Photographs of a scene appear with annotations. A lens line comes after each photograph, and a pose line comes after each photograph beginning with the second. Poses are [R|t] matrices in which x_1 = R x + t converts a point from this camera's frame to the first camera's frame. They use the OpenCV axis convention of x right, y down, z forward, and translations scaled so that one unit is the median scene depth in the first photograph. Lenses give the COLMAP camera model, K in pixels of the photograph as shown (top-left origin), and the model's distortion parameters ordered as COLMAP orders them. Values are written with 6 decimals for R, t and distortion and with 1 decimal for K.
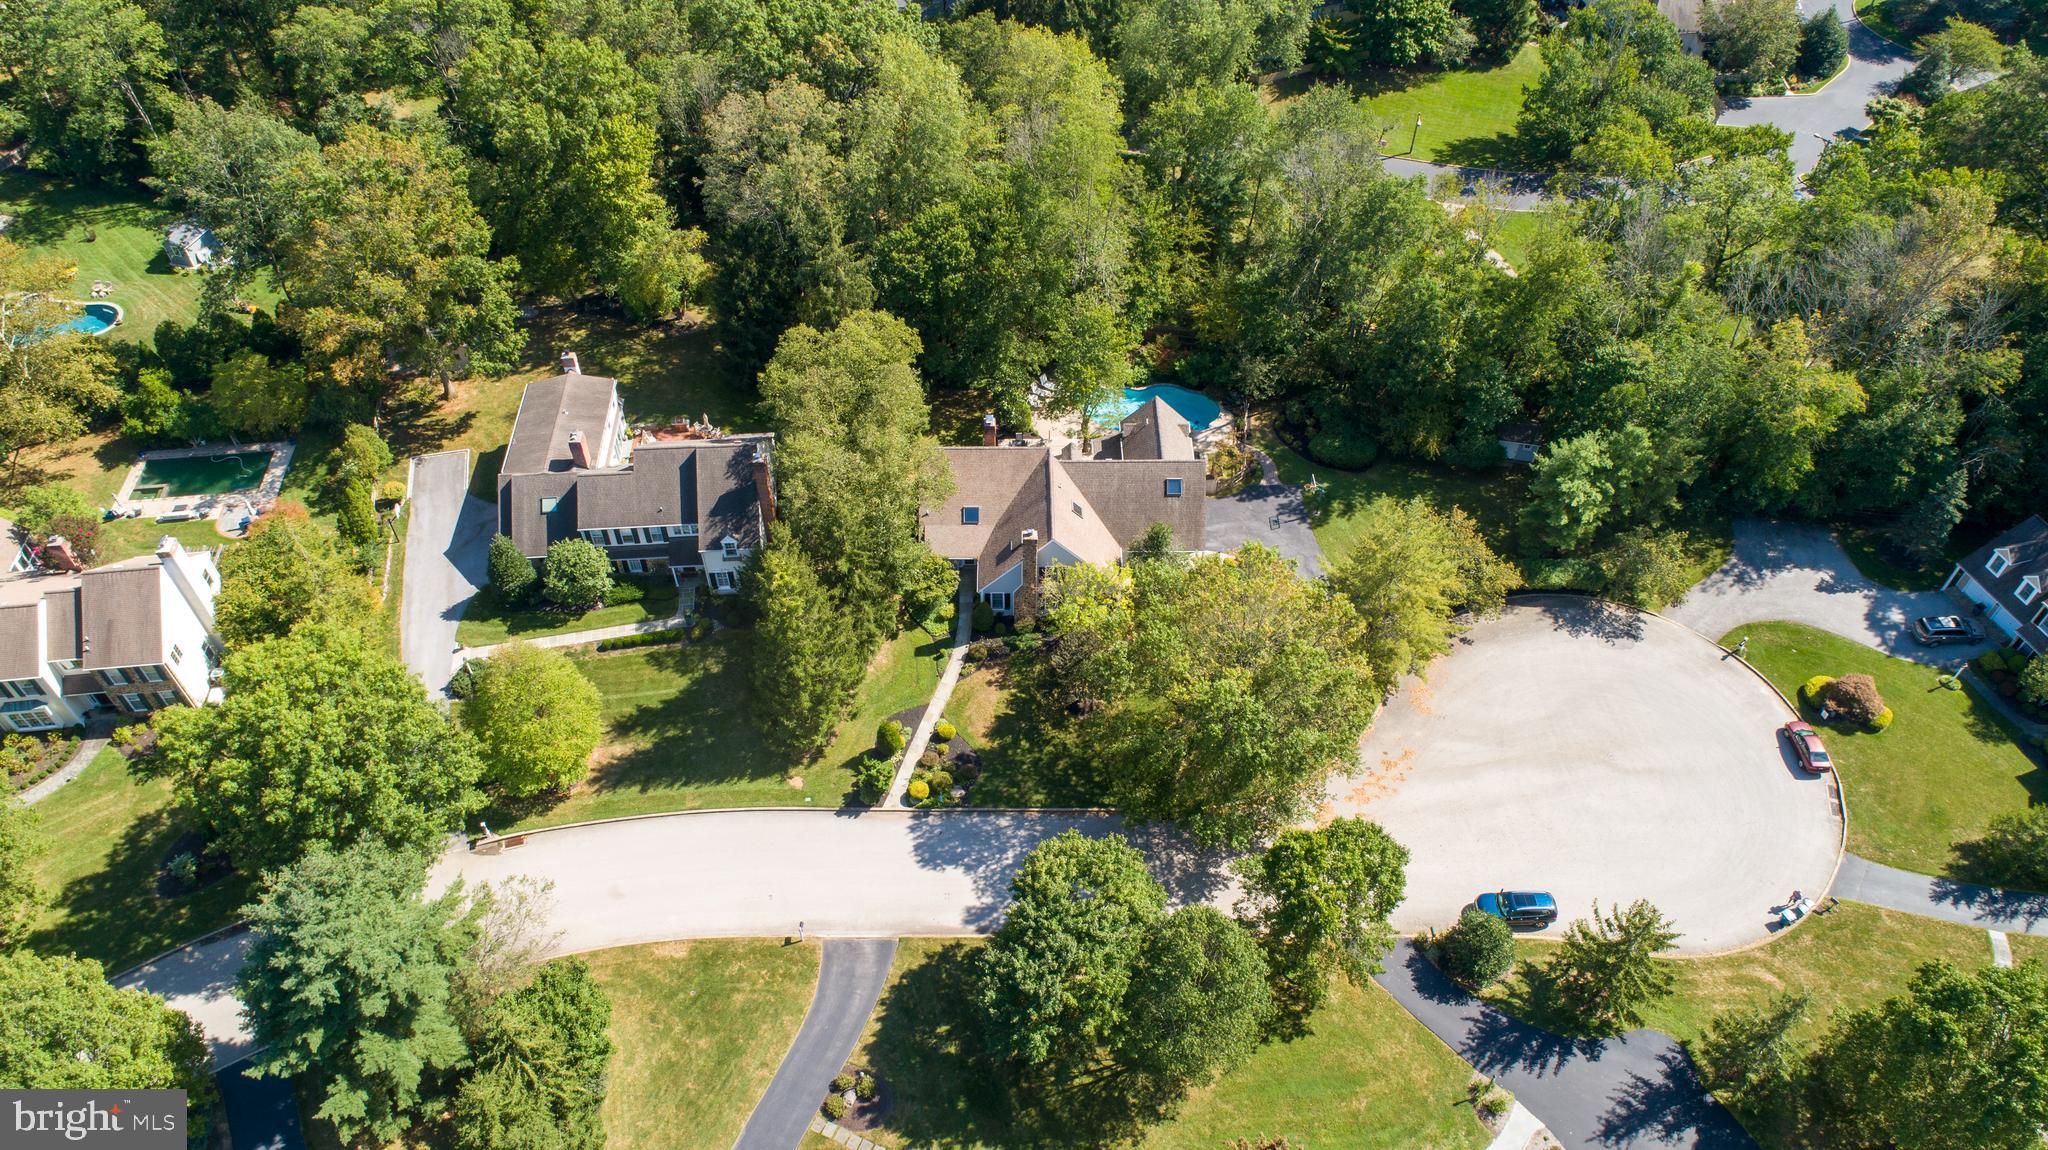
lens RADIAL K [[1358.4, 0, 1024.0], [0, 1358.4, 575.0], [0, 0, 1]] dist [-0.001684, -0.002575]
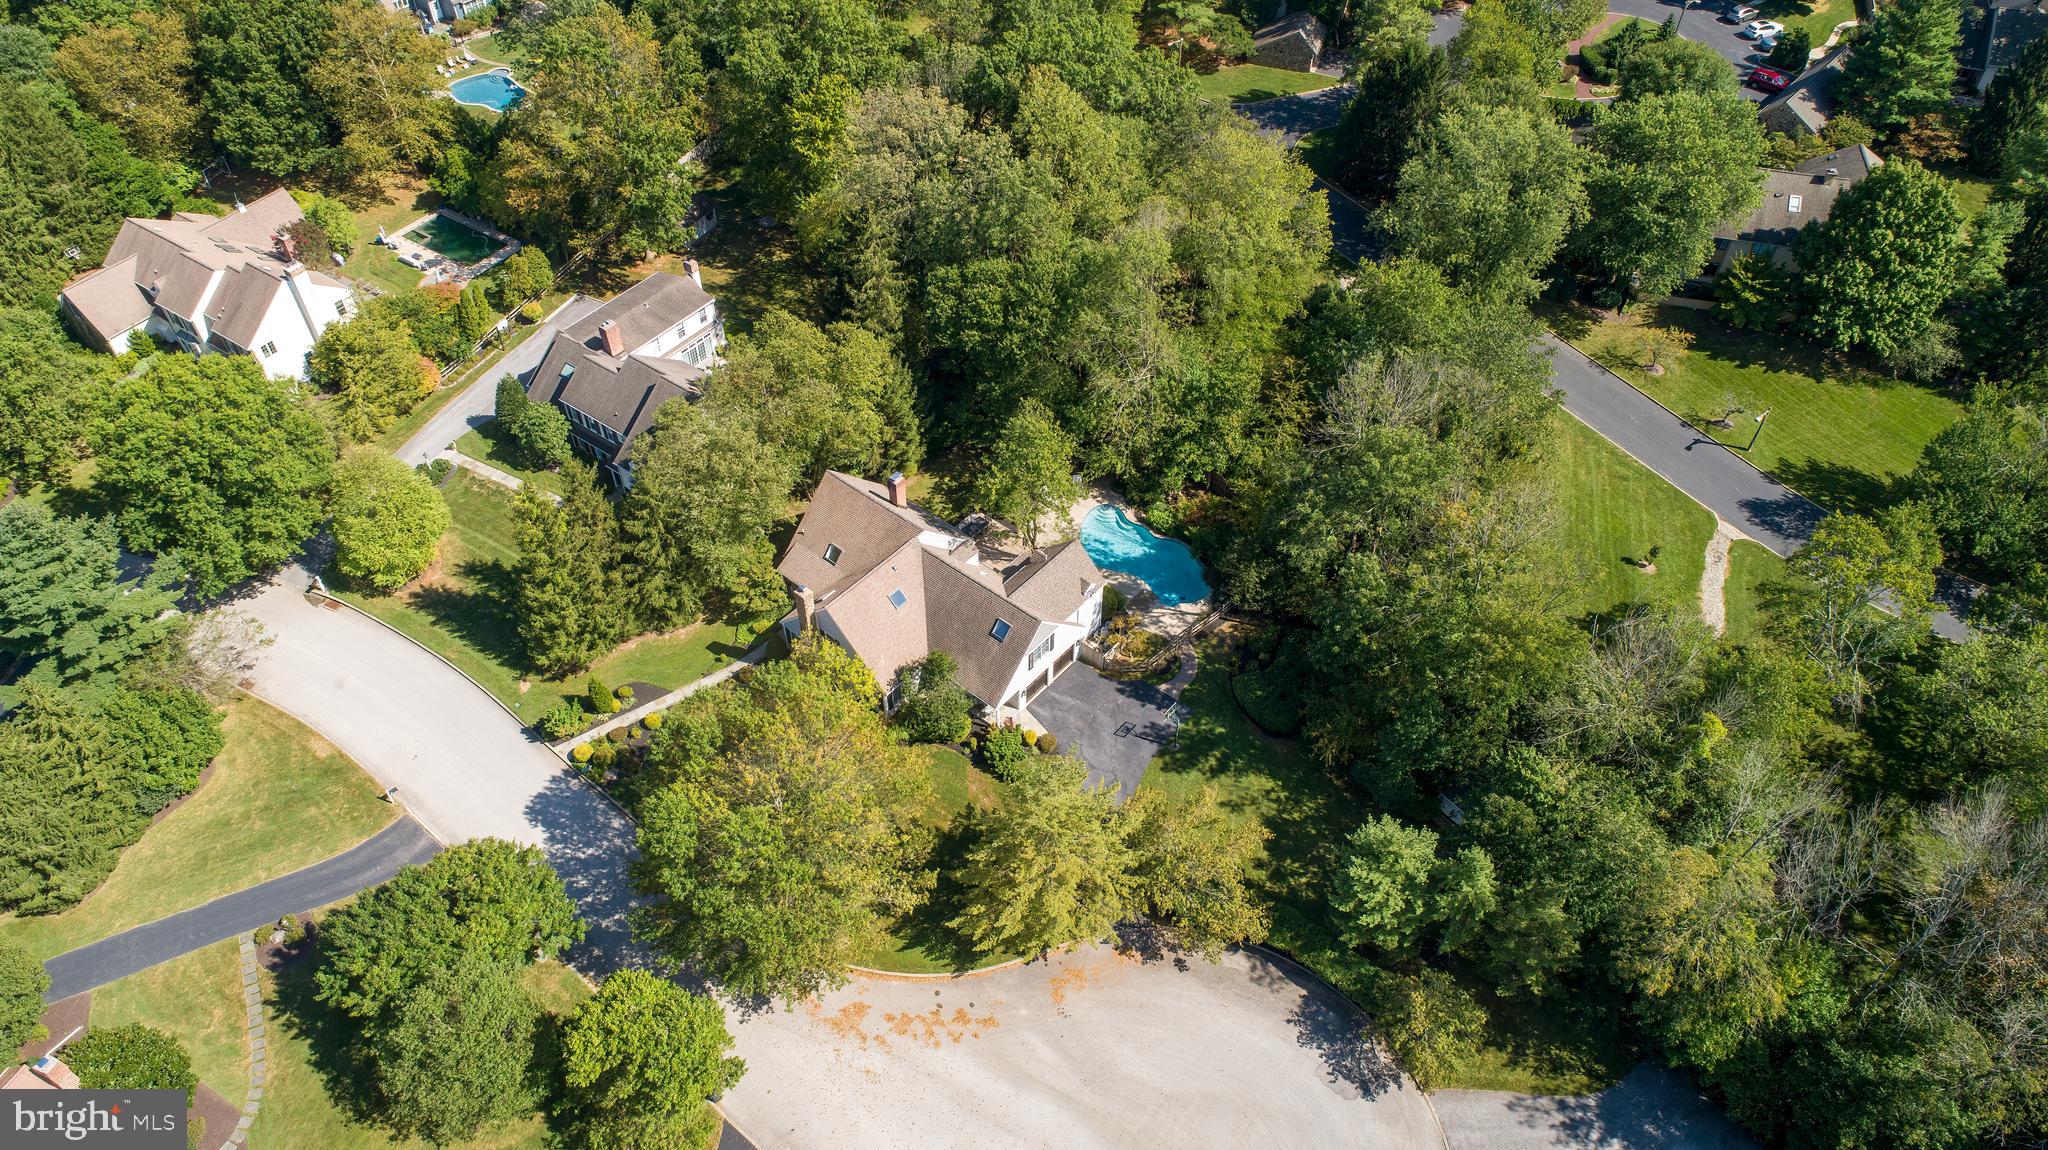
lens RADIAL K [[1358.4, 0, 1024.0], [0, 1358.4, 575.0], [0, 0, 1]] dist [-0.001684, -0.002575]
pose [[0.761178, 0.470516, -0.446344, 0.510686], [-0.469964, 0.874444, 0.120343, -0.214155], [0.446926, 0.118164, 0.886732, 0.194223]]
